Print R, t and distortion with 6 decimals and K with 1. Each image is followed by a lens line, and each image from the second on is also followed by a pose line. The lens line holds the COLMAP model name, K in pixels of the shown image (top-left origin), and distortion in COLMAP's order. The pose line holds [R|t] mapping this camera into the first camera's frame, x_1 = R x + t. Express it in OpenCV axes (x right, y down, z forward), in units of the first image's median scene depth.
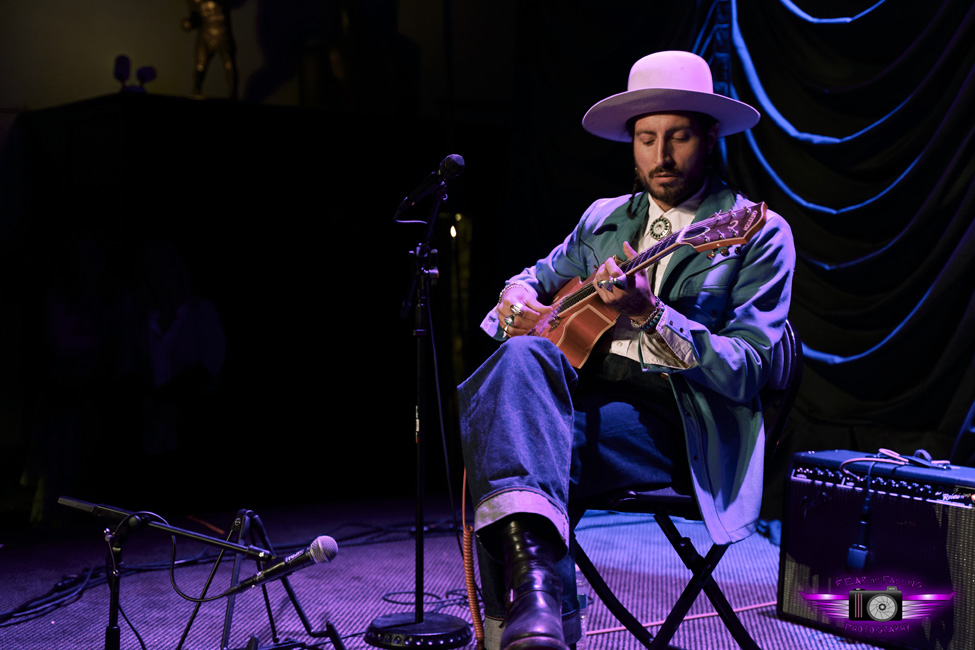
lens RADIAL K [[1634.2, 0, 491.5], [0, 1634.2, 323.5], [0, 0, 1]] dist [0.286843, 0.000000]
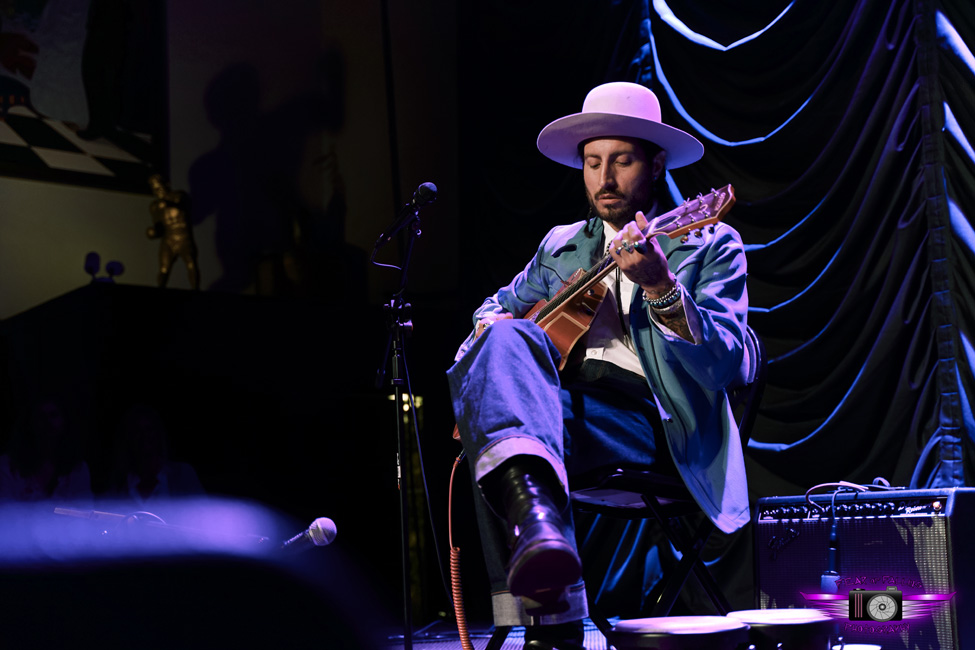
lens RADIAL K [[1514.5, 0, 499.7], [0, 1514.5, 300.0], [0, 0, 1]] dist [0.229520, 0.000000]
pose [[0.997264, -0.050756, 0.053742, -0.031727], [0.059763, 0.981473, -0.182042, 0.150424], [-0.043506, 0.184756, 0.981821, 0.043267]]
